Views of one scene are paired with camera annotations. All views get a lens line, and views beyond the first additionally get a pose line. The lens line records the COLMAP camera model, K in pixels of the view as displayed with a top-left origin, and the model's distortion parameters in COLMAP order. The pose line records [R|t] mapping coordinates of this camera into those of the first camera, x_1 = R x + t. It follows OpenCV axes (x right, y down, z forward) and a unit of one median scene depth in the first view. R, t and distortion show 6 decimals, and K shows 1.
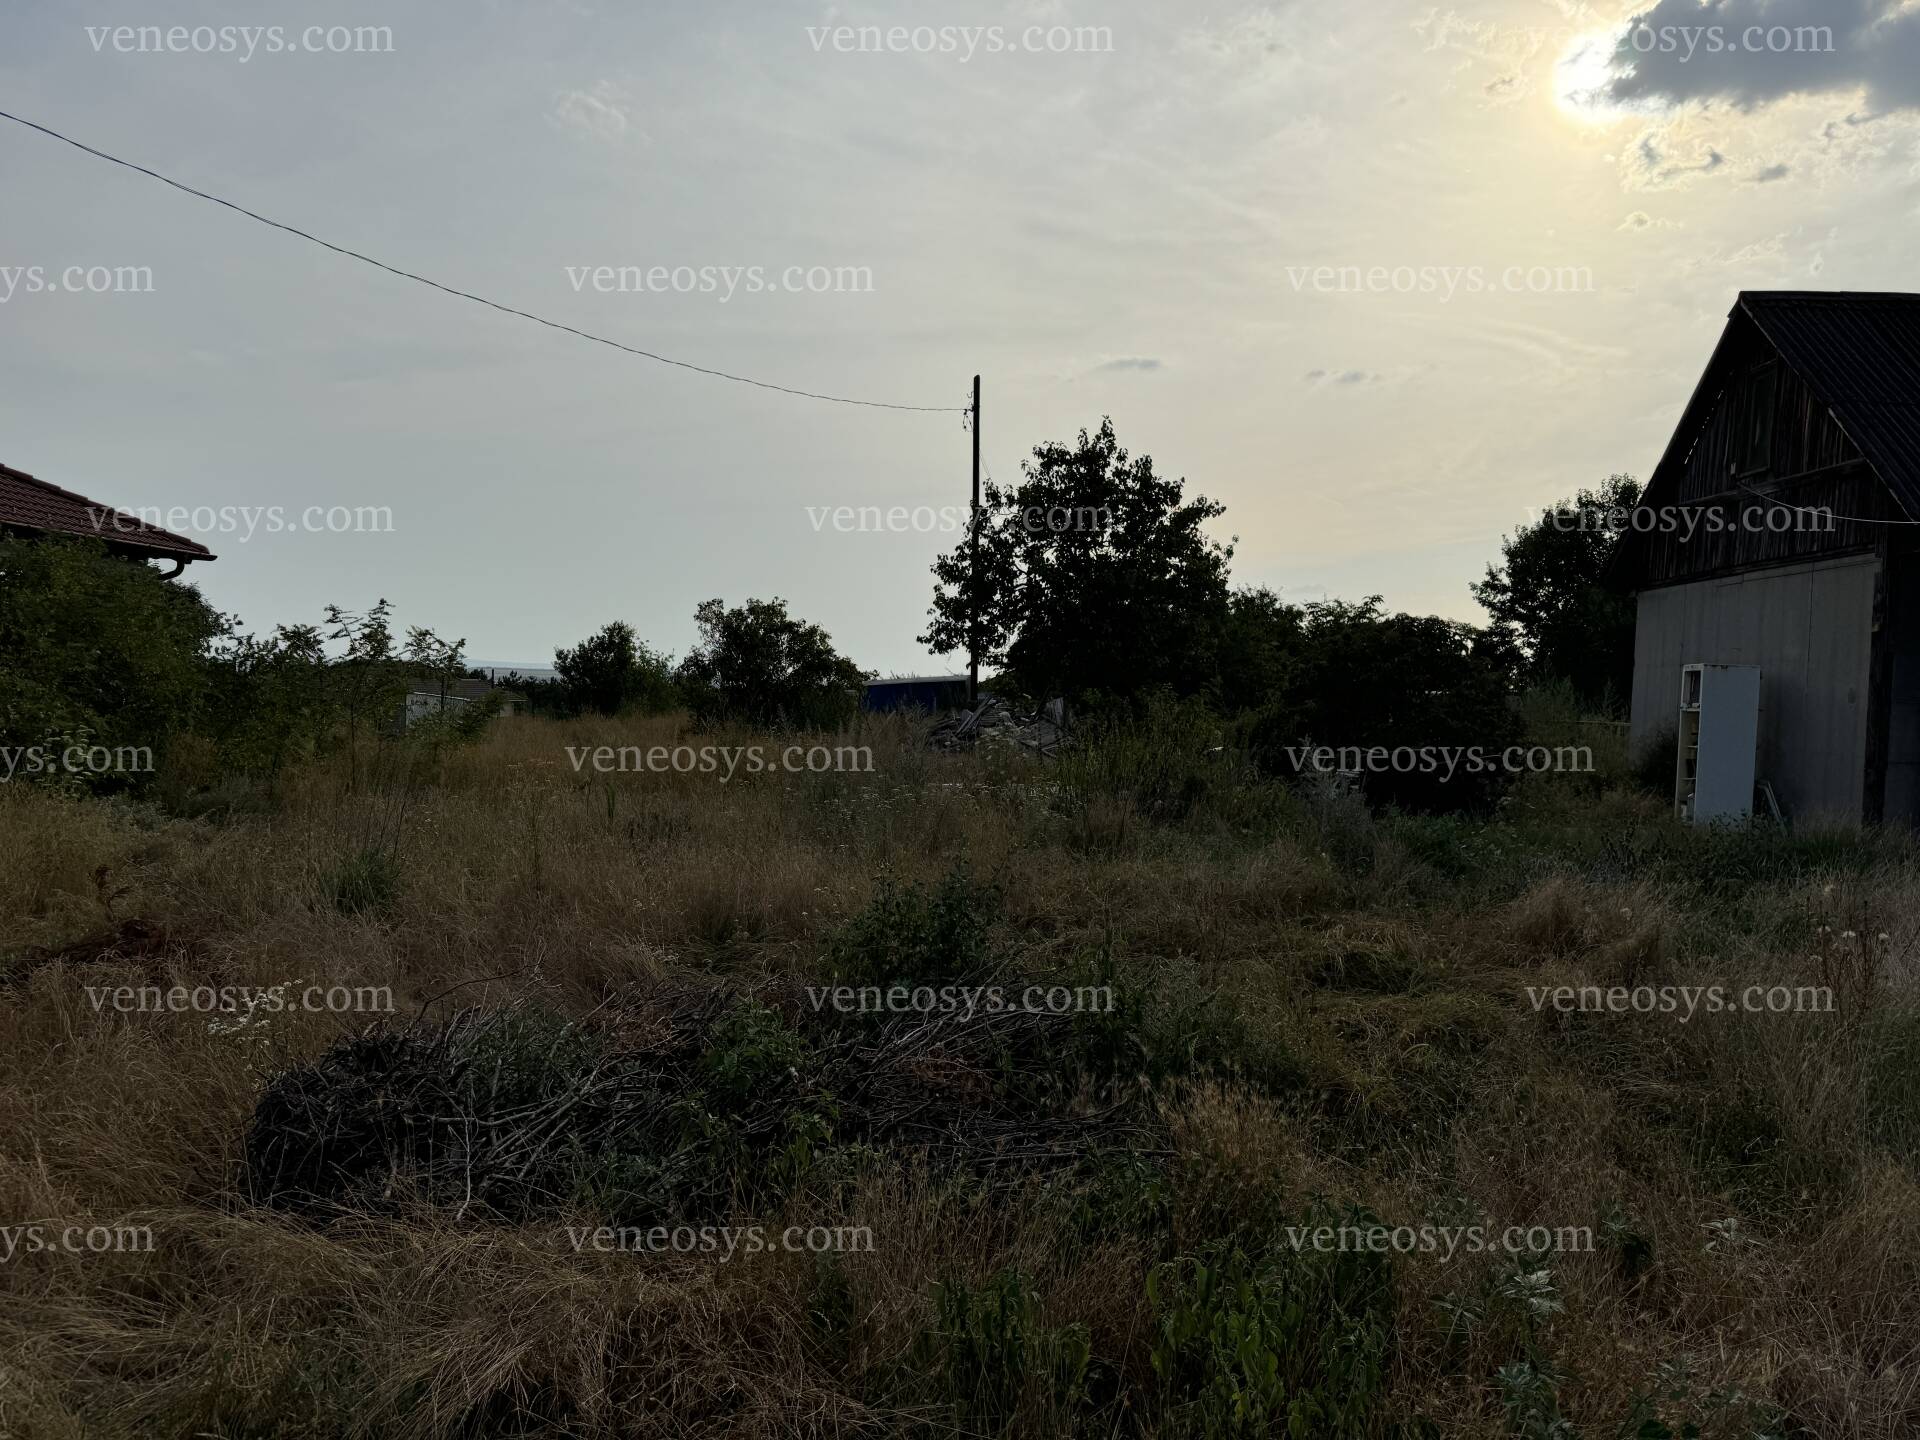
lens RADIAL K [[1343.1, 0, 952.5], [0, 1343.1, 725.6], [0, 0, 1]] dist [0.105645, -0.141193]
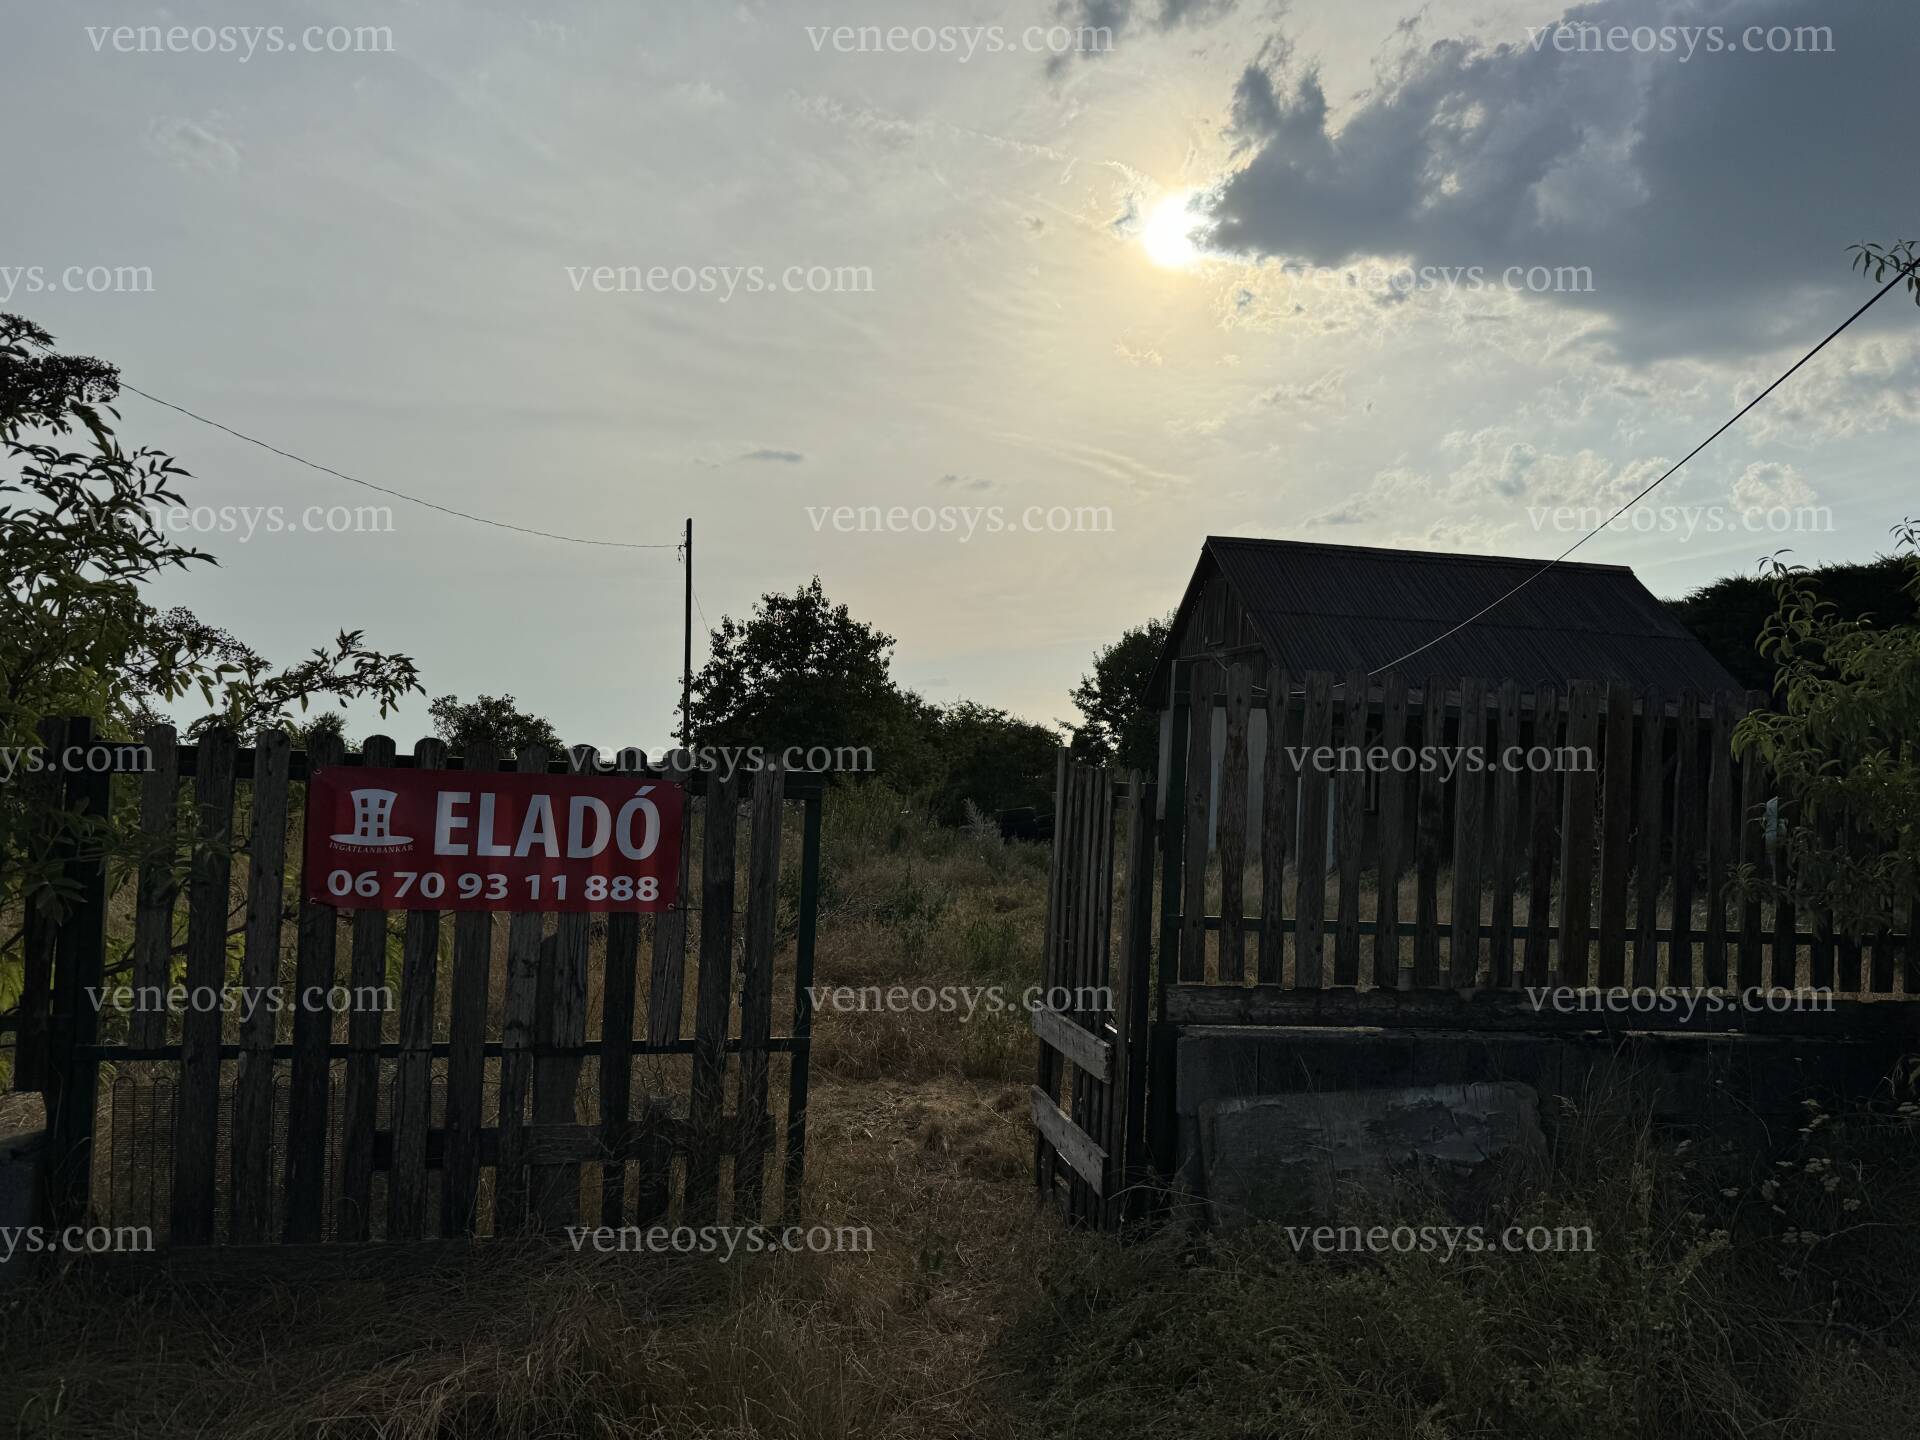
lens RADIAL K [[1343.1, 0, 952.5], [0, 1343.1, 725.6], [0, 0, 1]] dist [0.105645, -0.141193]
pose [[0.963628, 0.011079, 0.267019, -0.115922], [0.006364, 0.997906, -0.064373, 0.013752], [-0.267173, 0.063731, 0.961539, -0.347581]]
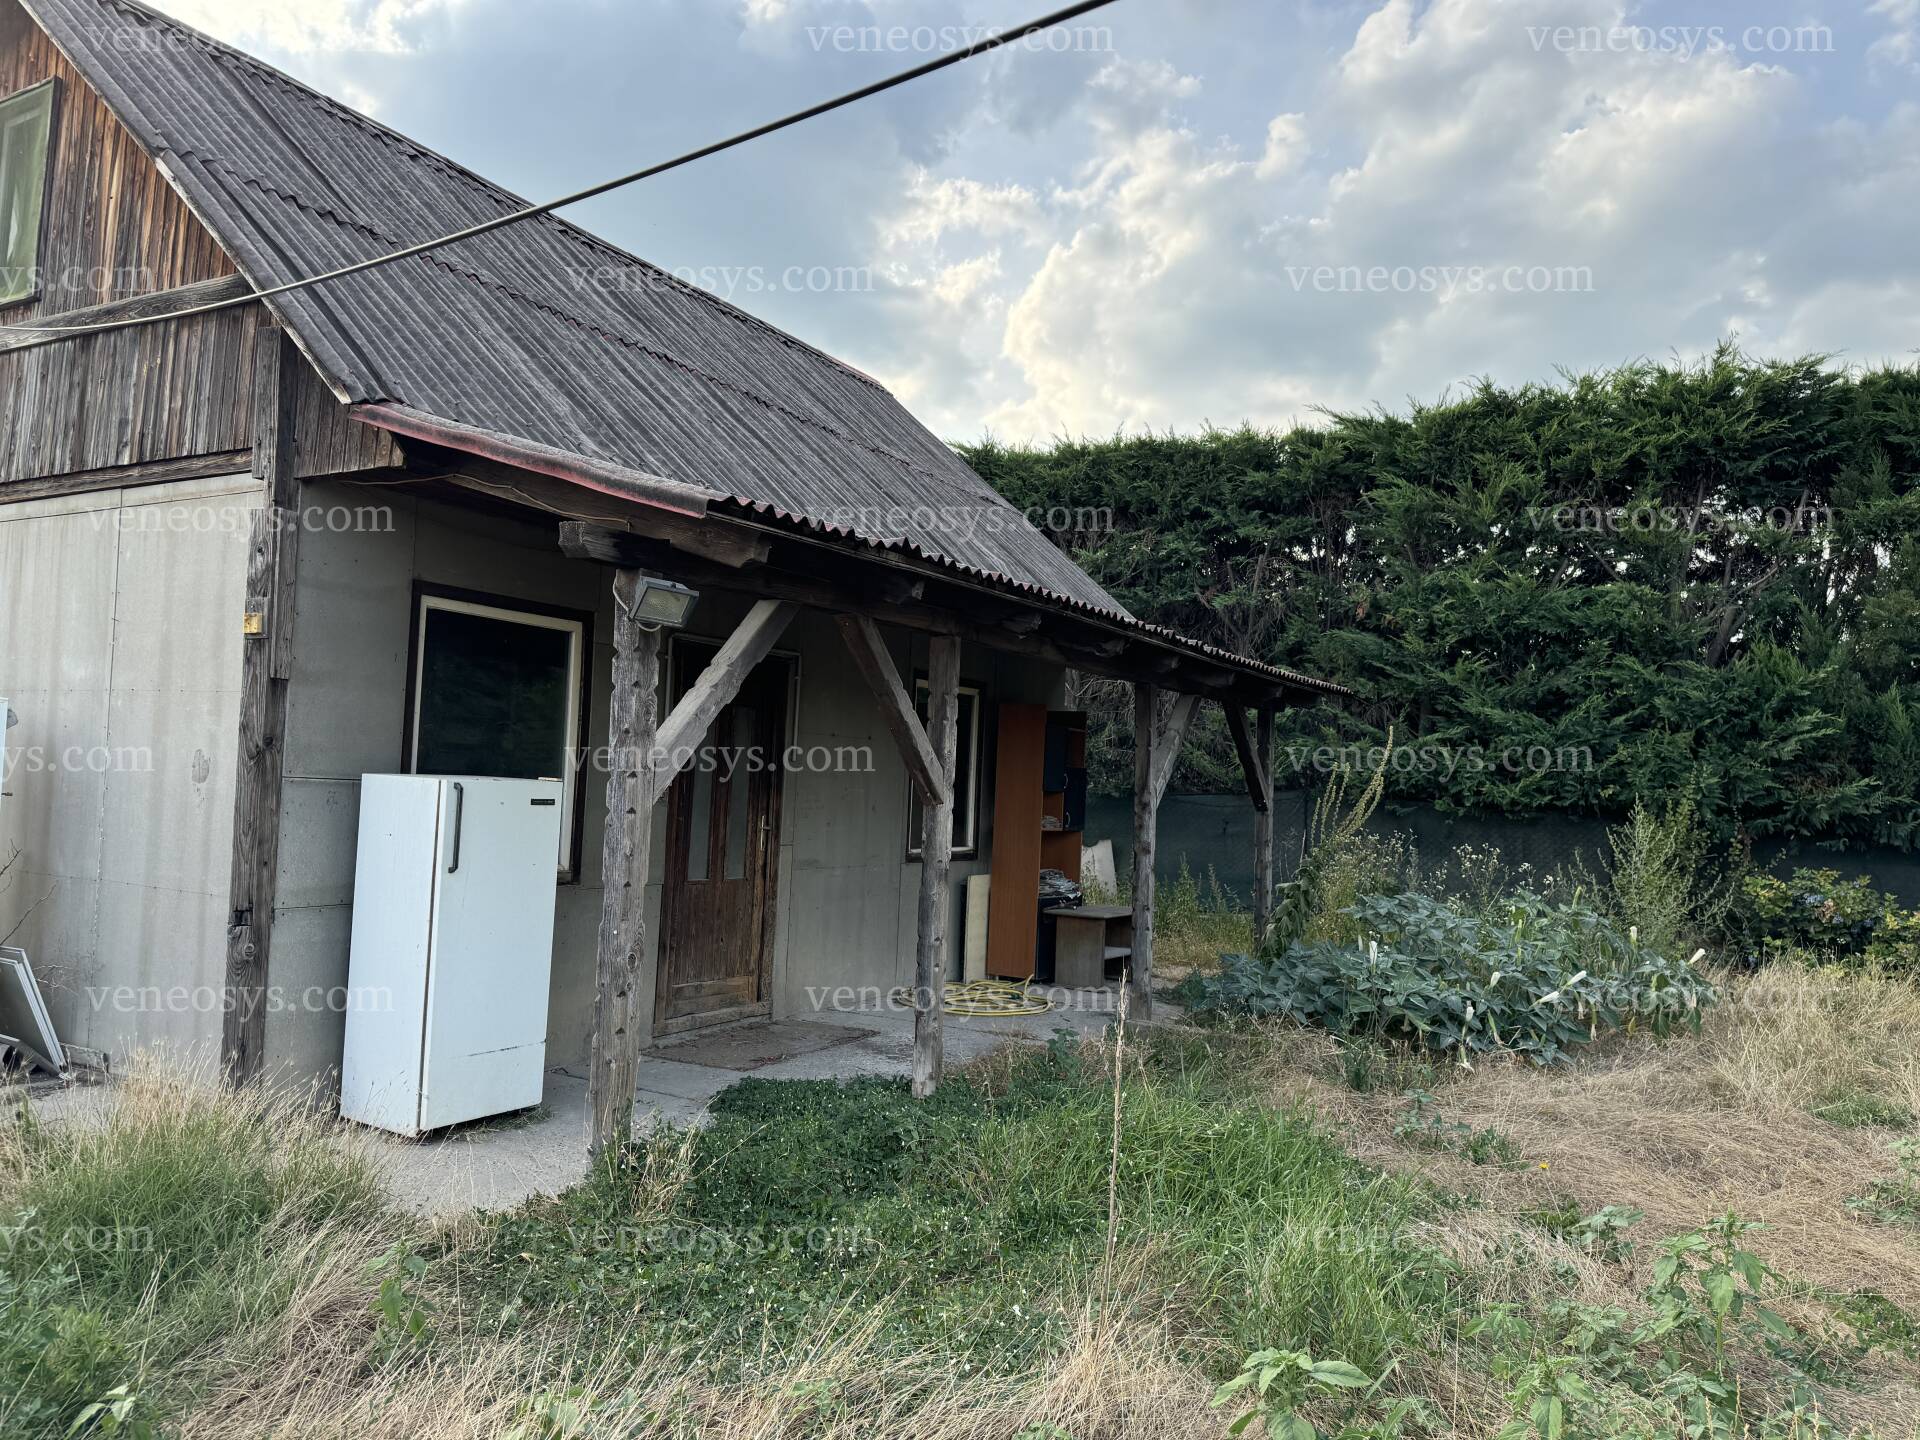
lens RADIAL K [[1343.1, 0, 952.5], [0, 1343.1, 725.6], [0, 0, 1]] dist [0.105645, -0.141193]
pose [[0.443905, 0.022352, 0.895795, 0.215616], [0.008373, 0.999542, -0.029090, -0.012607], [-0.896035, 0.020413, 0.443515, 0.344832]]
